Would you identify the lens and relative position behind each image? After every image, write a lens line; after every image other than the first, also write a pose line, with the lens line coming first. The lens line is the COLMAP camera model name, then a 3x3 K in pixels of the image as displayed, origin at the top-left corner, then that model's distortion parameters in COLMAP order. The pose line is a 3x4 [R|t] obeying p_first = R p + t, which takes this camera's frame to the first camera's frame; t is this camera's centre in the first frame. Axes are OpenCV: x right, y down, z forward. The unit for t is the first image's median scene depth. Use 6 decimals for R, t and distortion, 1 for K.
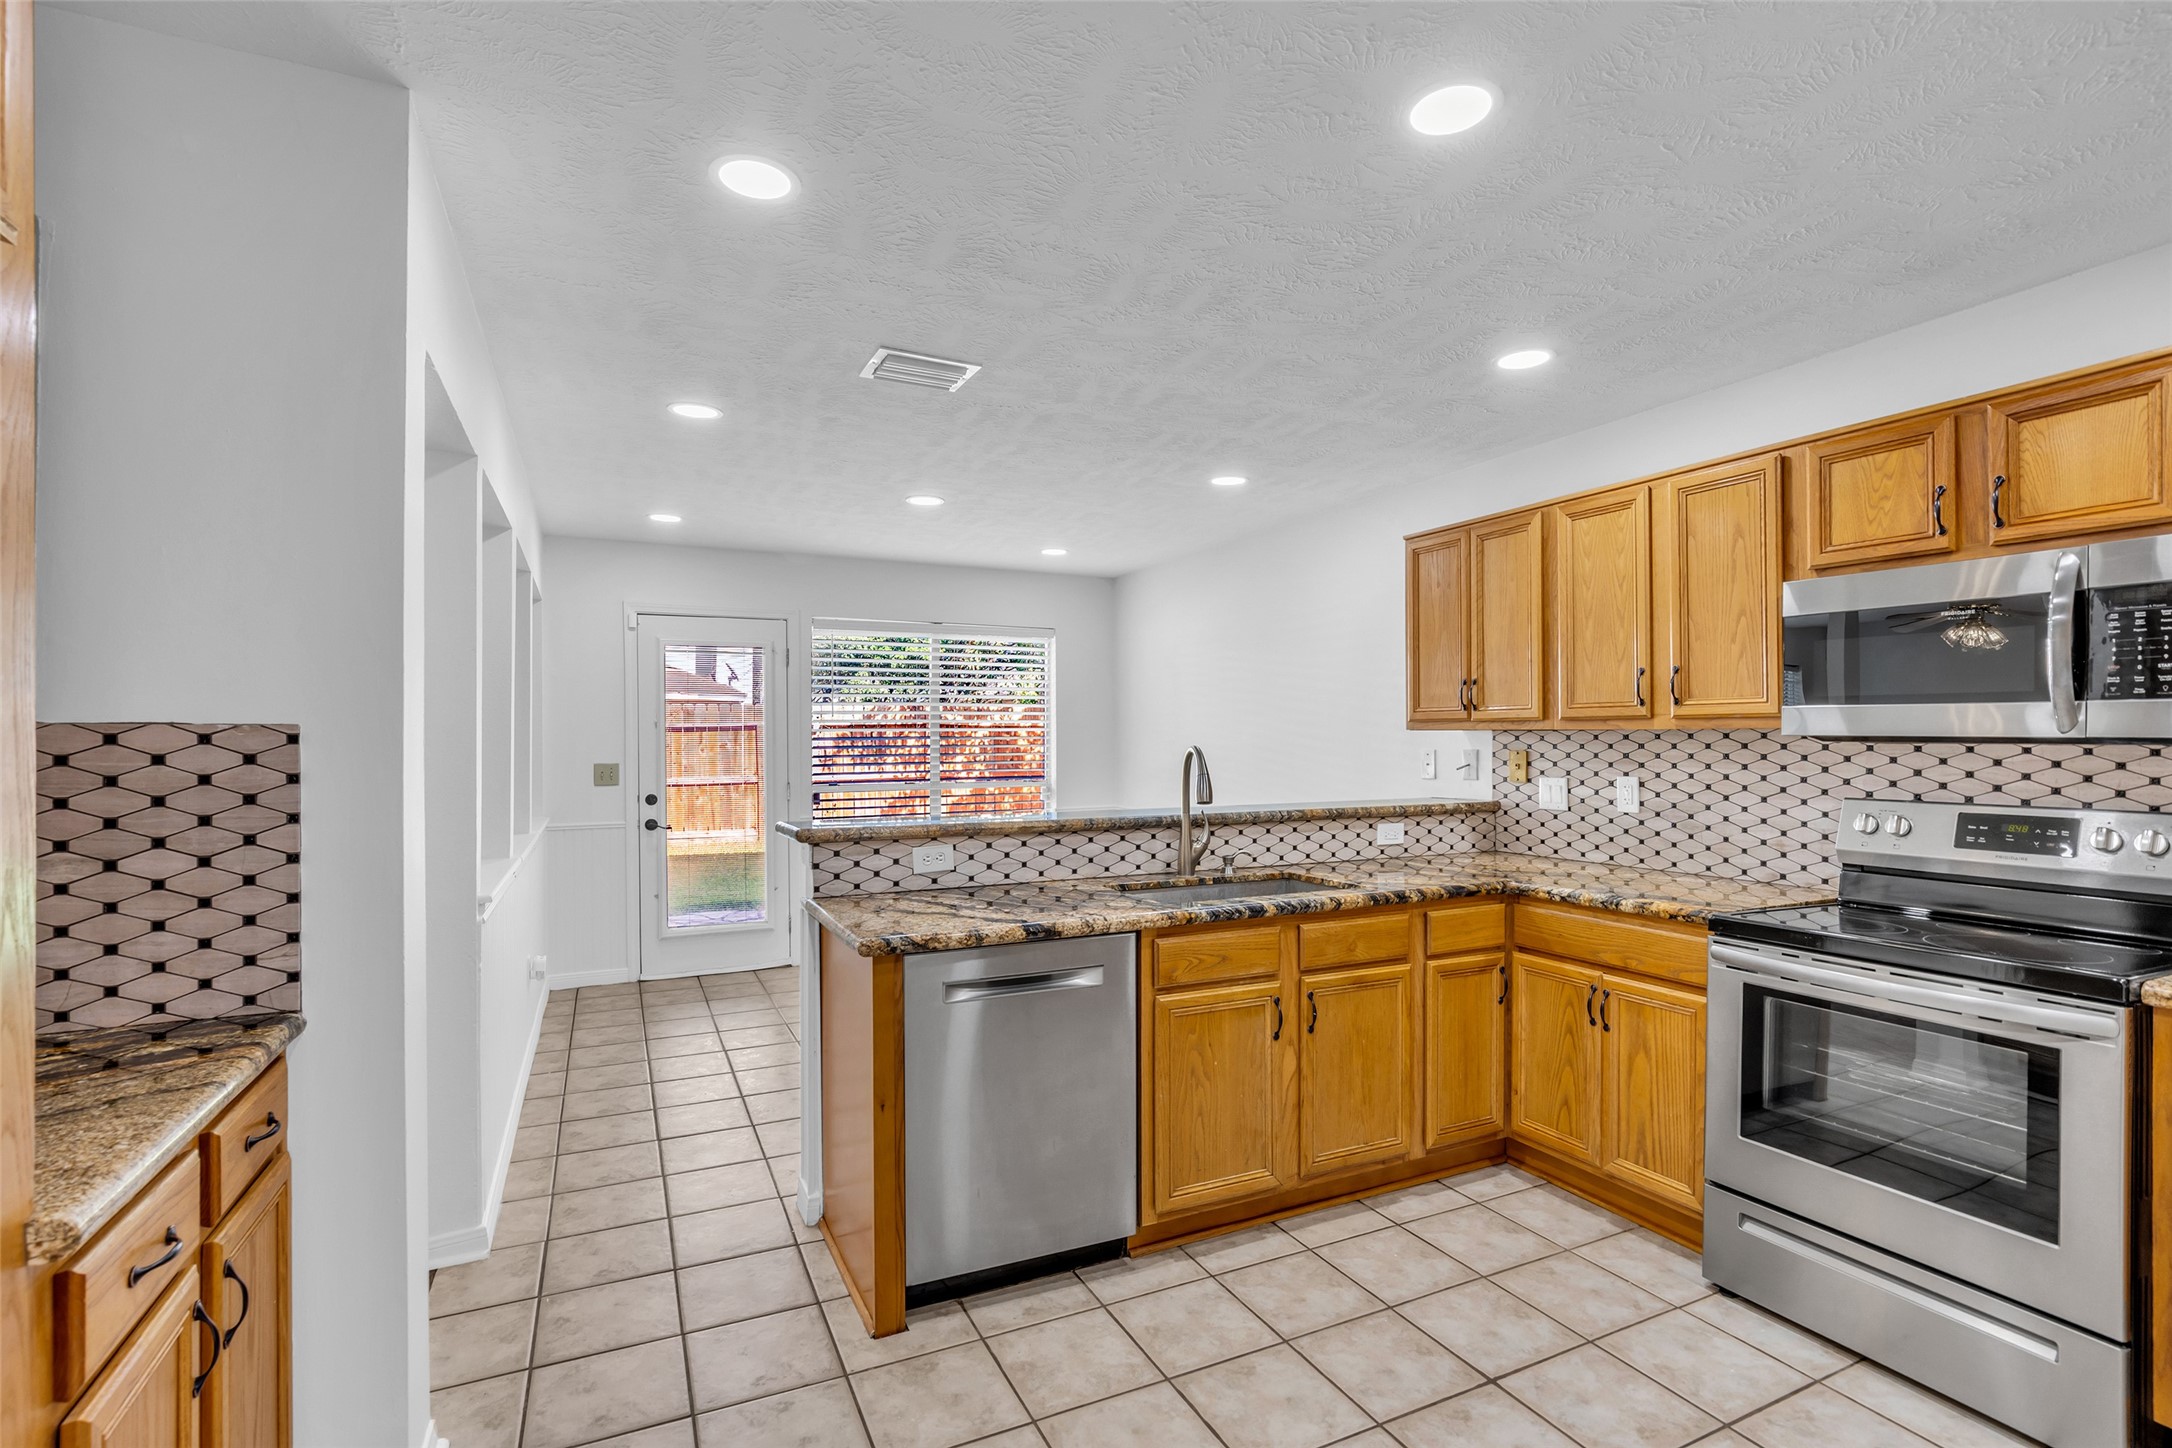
lens RADIAL K [[1001.8, 0, 1088.2], [0, 1001.8, 737.3], [0, 0, 1]] dist [-0.018748, 0.005991]
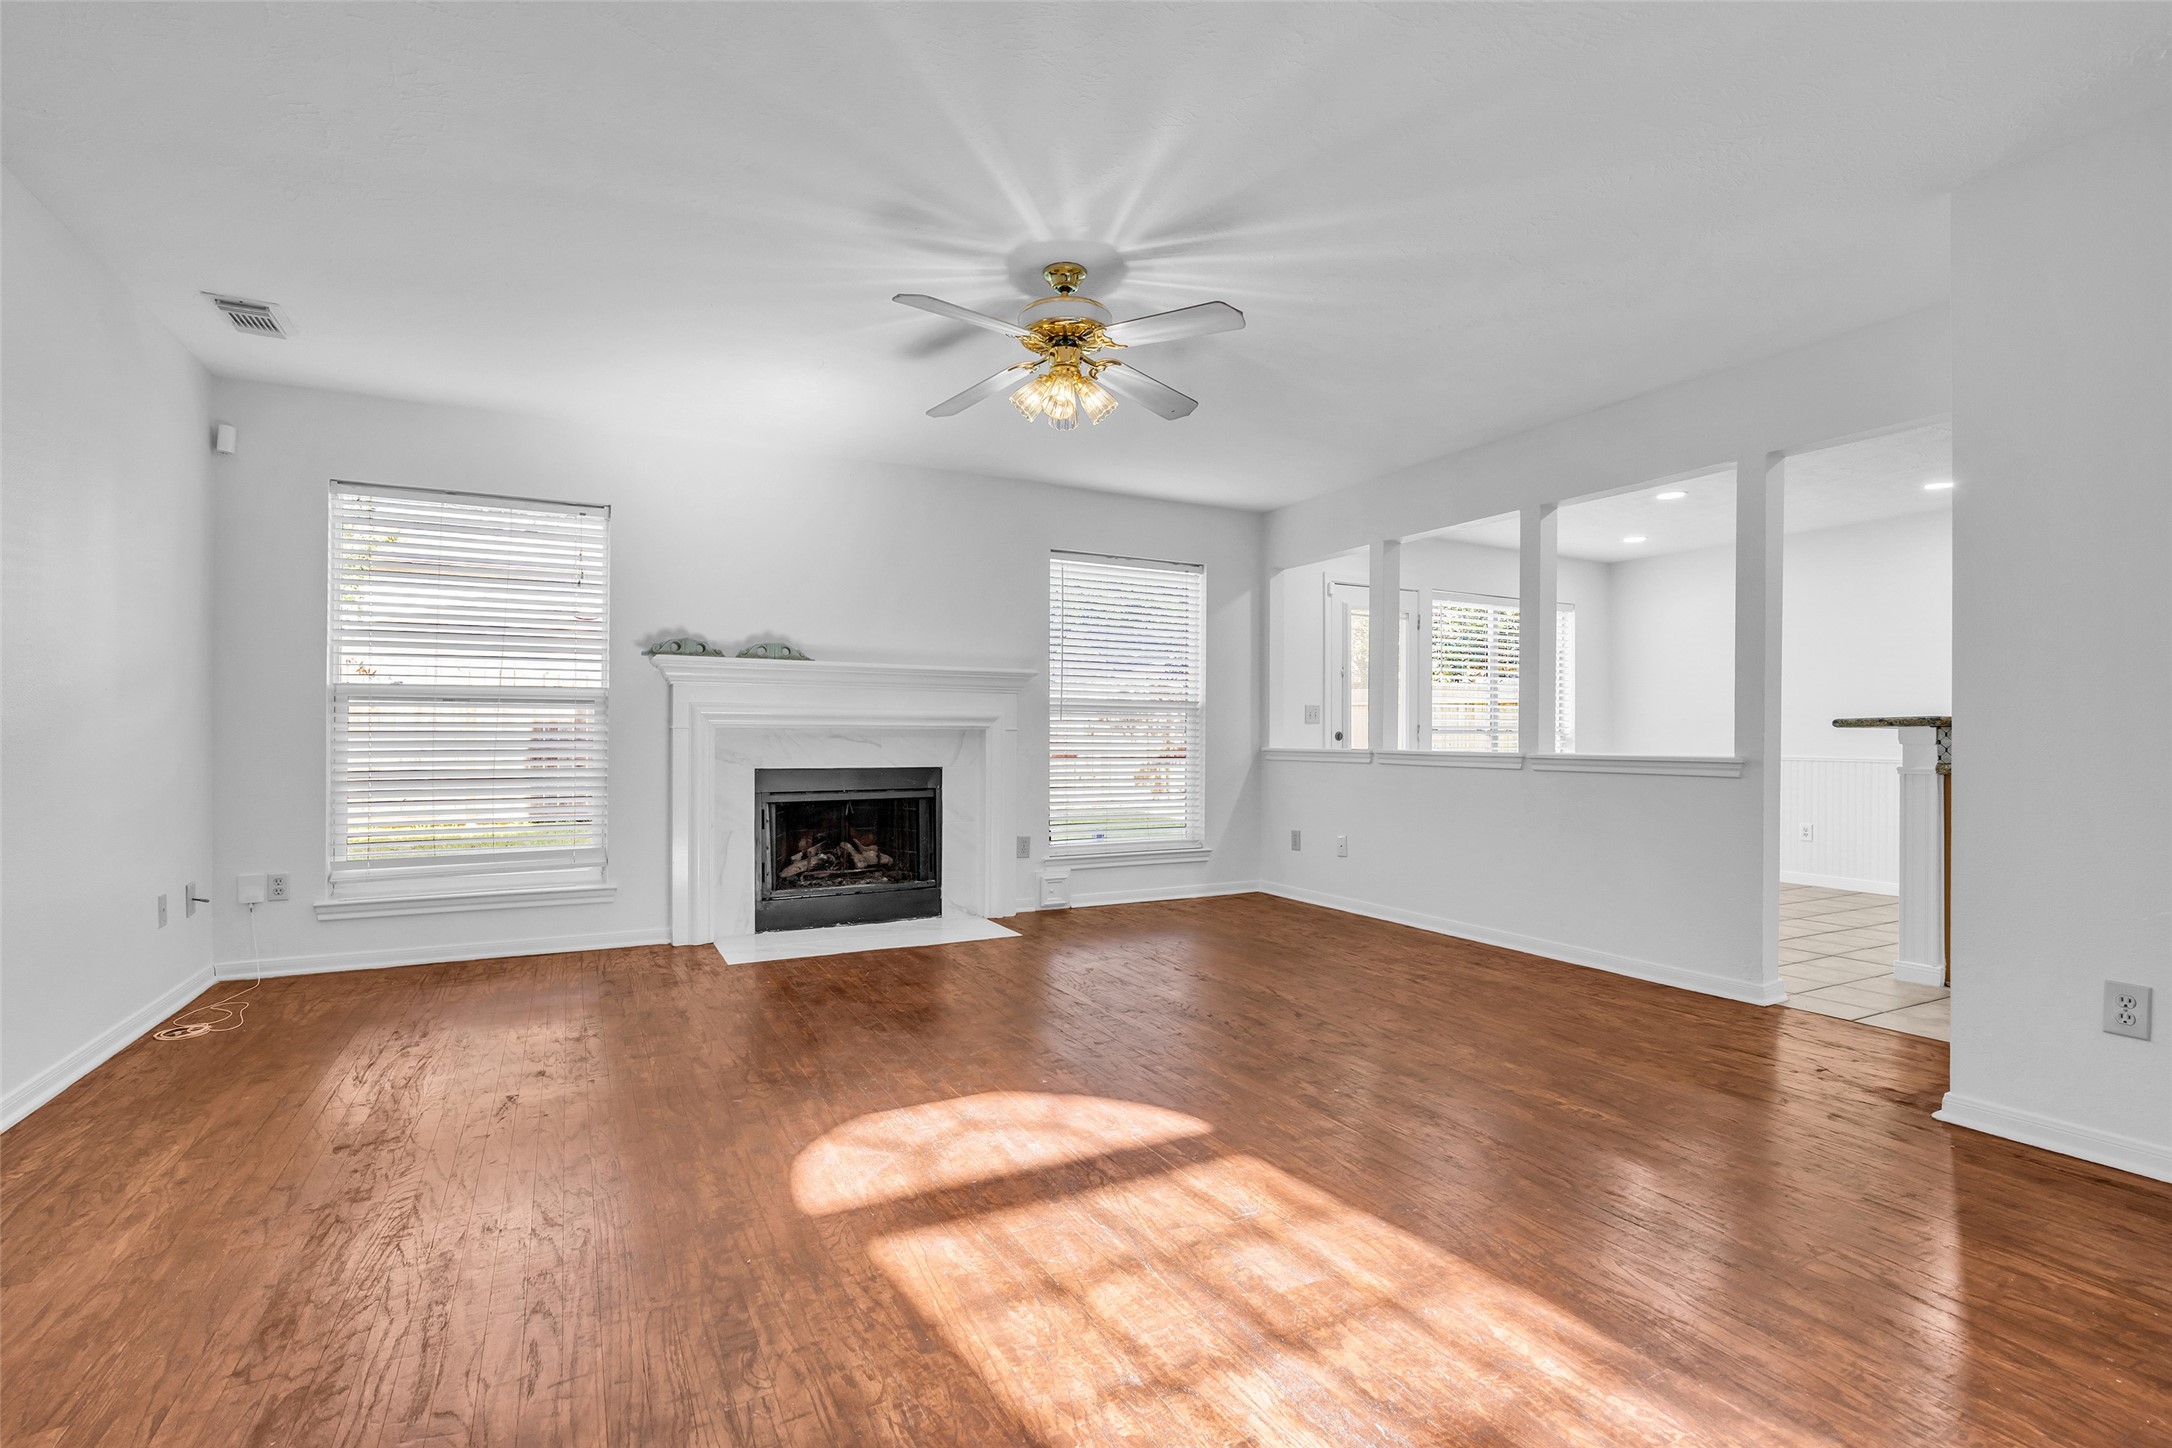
lens RADIAL K [[1001.8, 0, 1083.3], [0, 1001.8, 726.7], [0, 0, 1]] dist [-0.018748, 0.005991]
pose [[0.999054, 0.006688, 0.042977, -1.470726], [-0.006275, 0.999933, -0.009749, 0.119962], [-0.043039, 0.009470, 0.999029, -0.370914]]
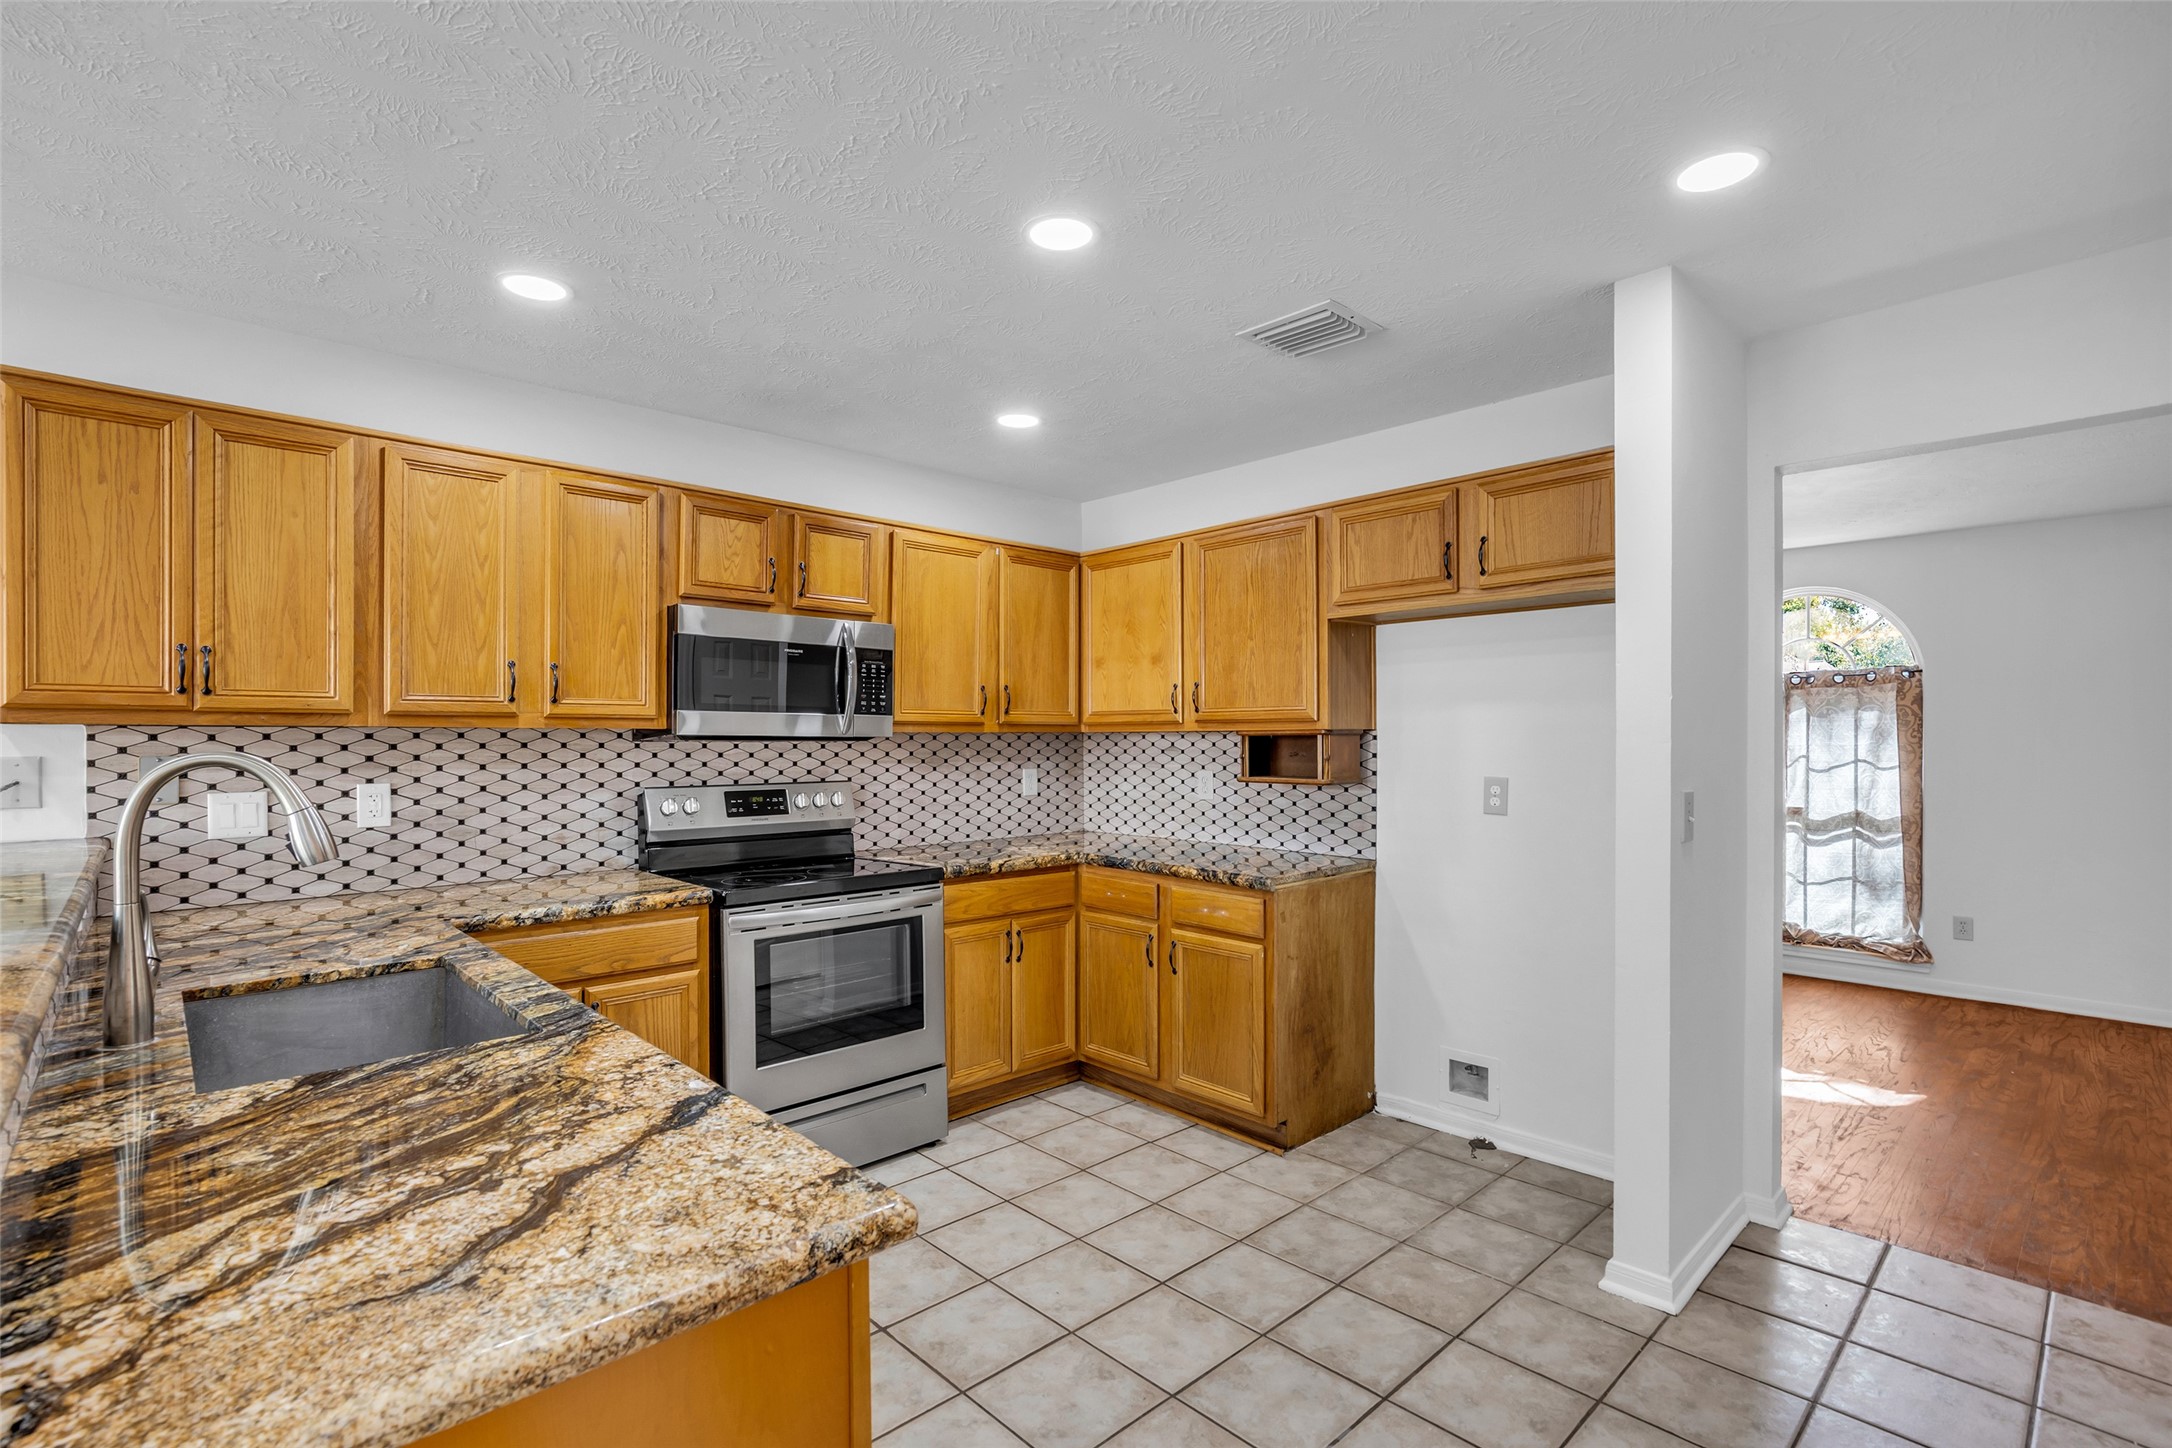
lens RADIAL K [[1001.8, 0, 1091.0], [0, 1001.8, 738.3], [0, 0, 1]] dist [-0.018748, 0.005991]
pose [[-0.311312, 0.001960, 0.950306, -0.486735], [0.000479, 0.999998, -0.001906, 0.003999], [-0.950308, -0.000138, -0.311312, 0.781586]]
